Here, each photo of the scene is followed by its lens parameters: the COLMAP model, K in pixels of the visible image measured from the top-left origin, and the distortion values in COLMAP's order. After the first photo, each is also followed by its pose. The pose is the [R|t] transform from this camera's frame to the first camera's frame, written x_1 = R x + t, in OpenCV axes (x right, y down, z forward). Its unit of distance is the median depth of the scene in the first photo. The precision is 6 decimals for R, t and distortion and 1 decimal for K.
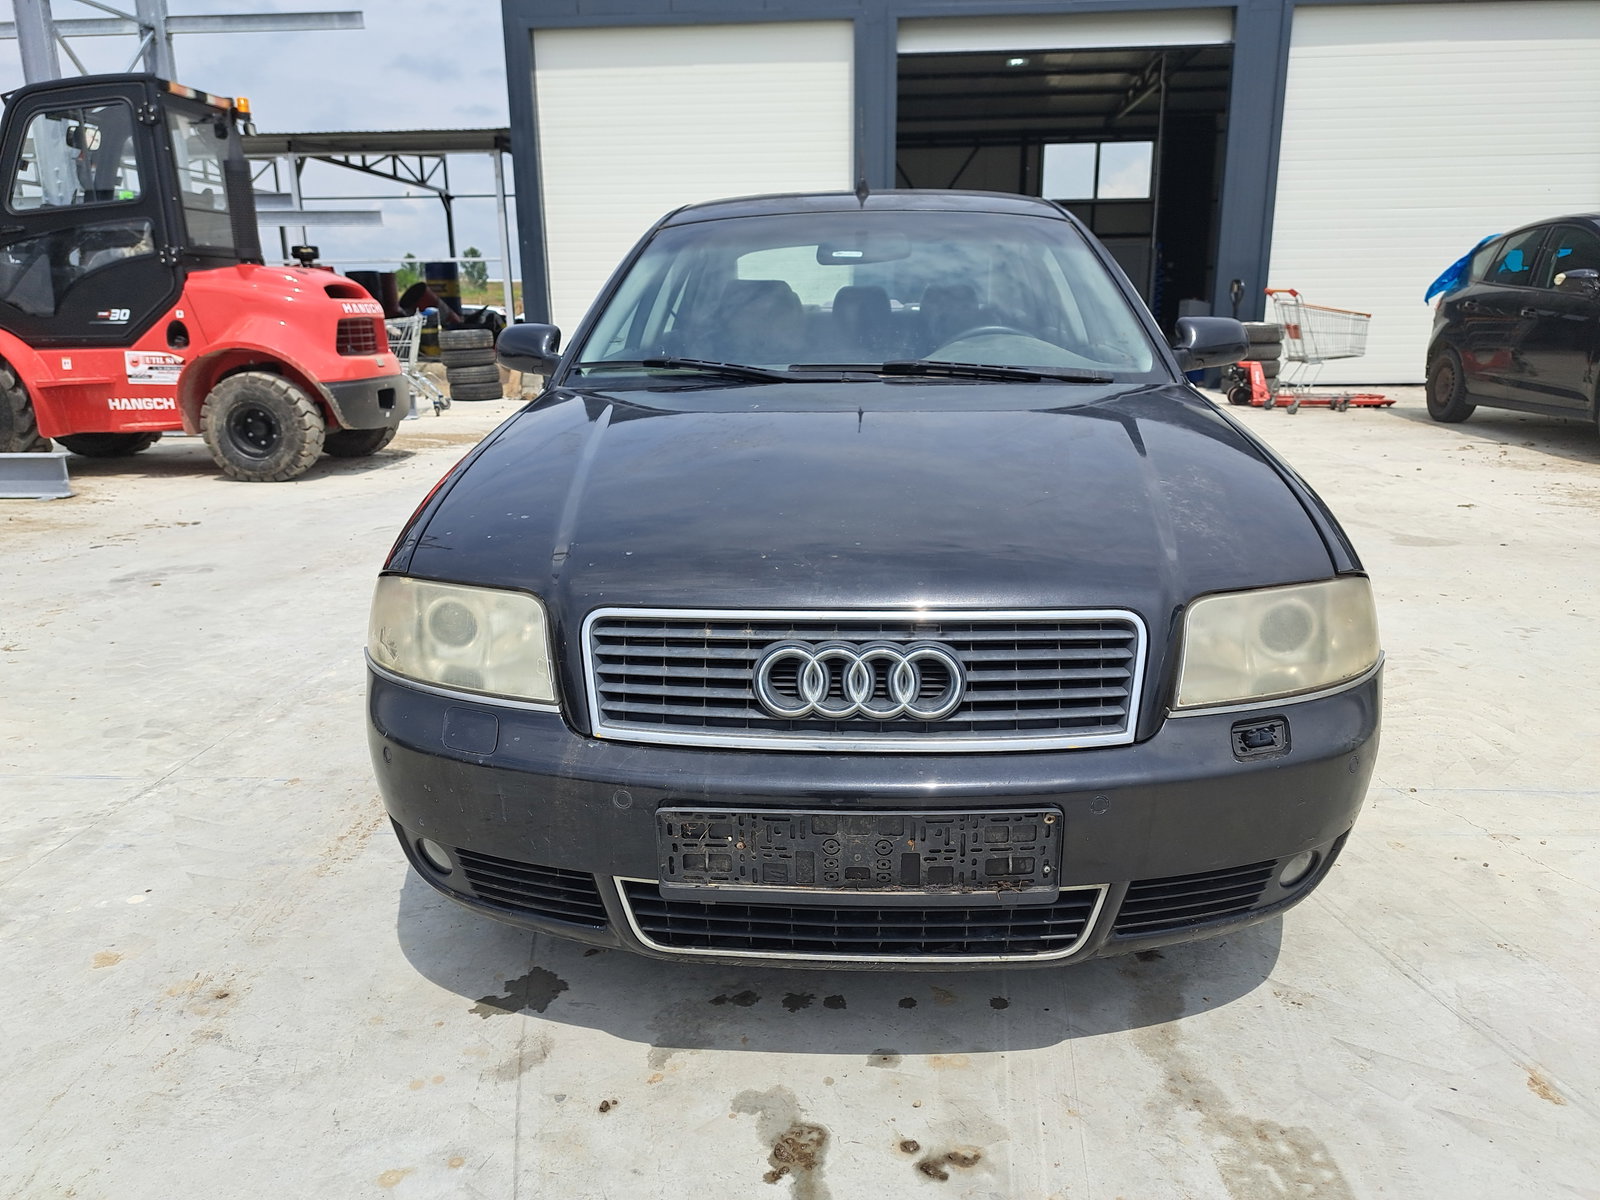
lens RADIAL K [[1146.6, 0, 800.0], [0, 1146.6, 600.0], [0, 0, 1]] dist [0.012976, -0.004269]
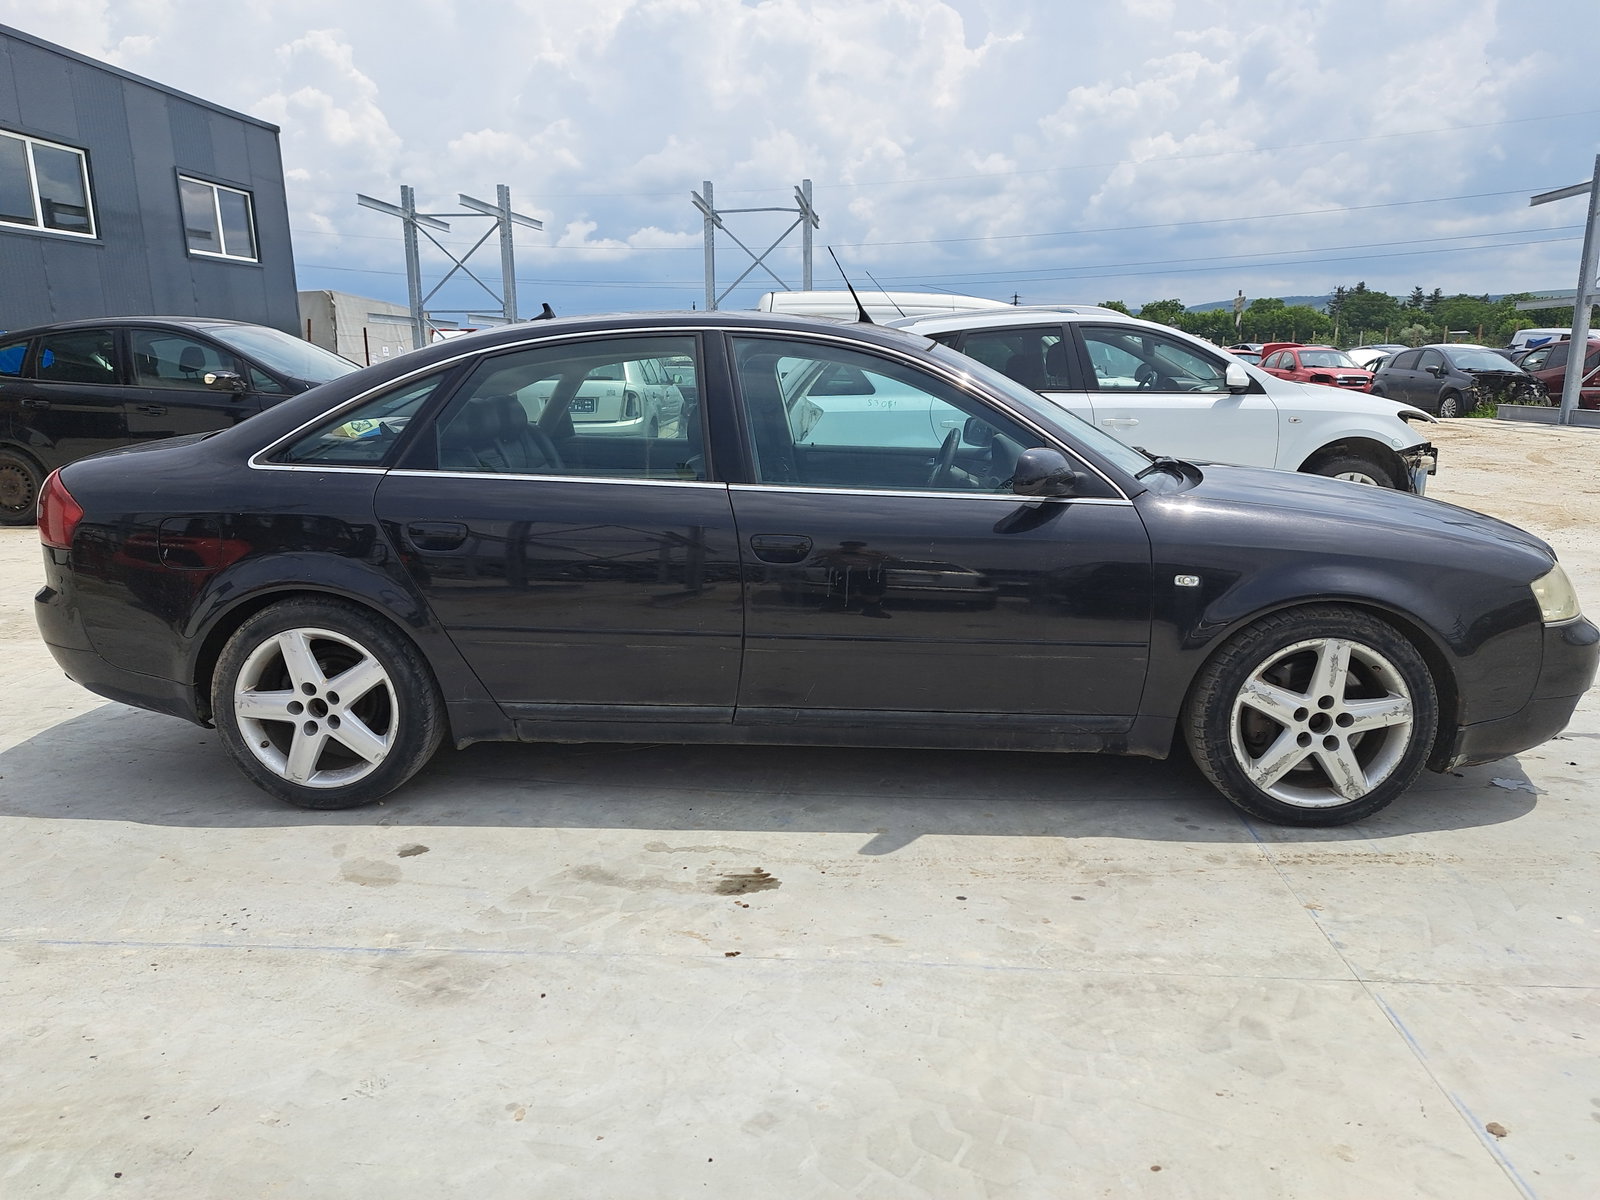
lens RADIAL K [[1096.9, 0, 800.0], [0, 1096.9, 600.0], [0, 0, 1]] dist [0.032839, -0.002940]
pose [[0.036728, -0.196238, 0.979868, -1.225234], [0.259201, 0.948843, 0.180310, -0.352958], [-0.965125, 0.247360, 0.085714, 1.158182]]
